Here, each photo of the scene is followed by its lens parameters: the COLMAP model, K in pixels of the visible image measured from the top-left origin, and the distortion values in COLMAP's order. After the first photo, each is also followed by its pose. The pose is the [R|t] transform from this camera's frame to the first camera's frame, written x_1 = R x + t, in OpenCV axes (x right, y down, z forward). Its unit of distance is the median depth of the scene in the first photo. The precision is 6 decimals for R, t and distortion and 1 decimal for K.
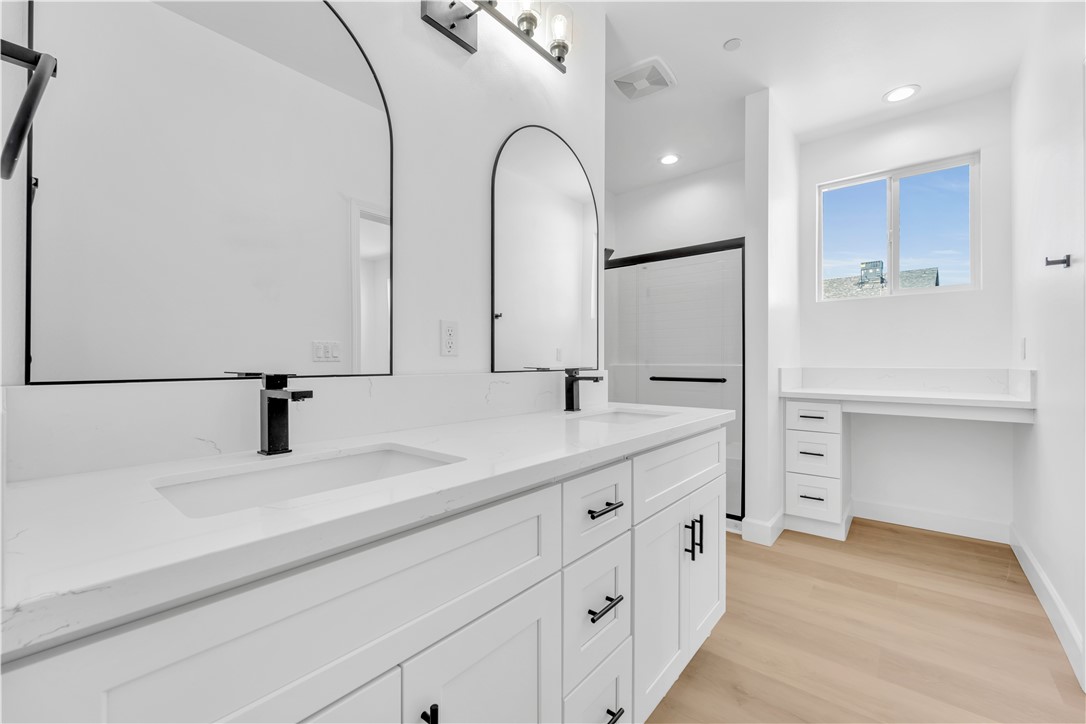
lens RADIAL K [[455.6, 0, 543.0], [0, 455.6, 362.0], [0, 0, 1]] dist [-0.001612, -0.000531]
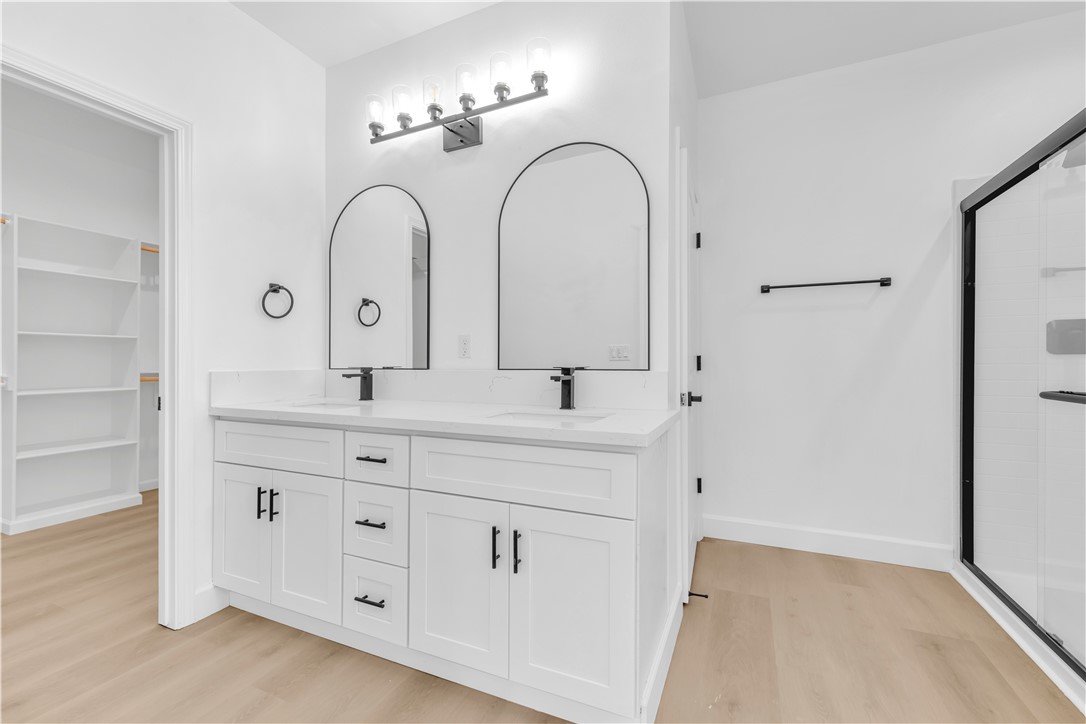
lens RADIAL K [[446.5, 0, 545.6], [0, 446.5, 361.5], [0, 0, 1]] dist [0.000193, -0.000303]
pose [[0.277284, 0.004126, -0.960779, 0.666467], [0.002271, 0.999985, 0.004950, -0.003547], [0.960785, -0.003554, 0.277270, 0.437709]]
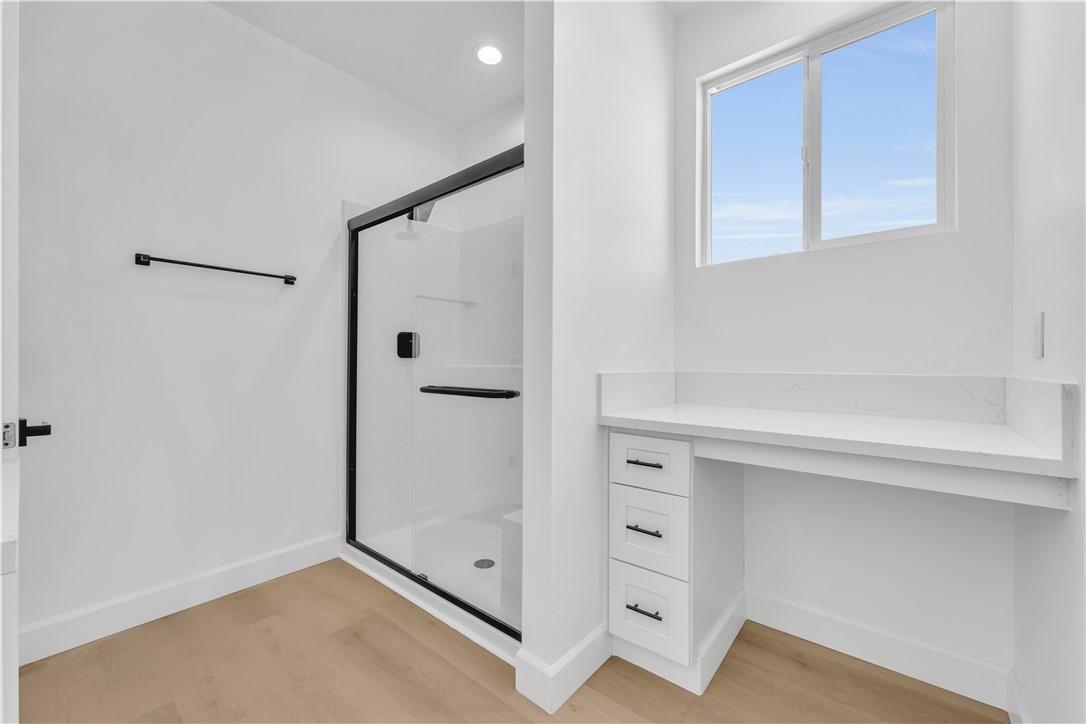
lens RADIAL K [[446.5, 0, 545.6], [0, 446.5, 361.5], [0, 0, 1]] dist [0.000193, -0.000303]
pose [[0.999990, 0.004007, 0.002097, 0.488179], [-0.004000, 0.999985, -0.003721, 0.000741], [-0.002112, 0.003712, 0.999991, 0.482198]]
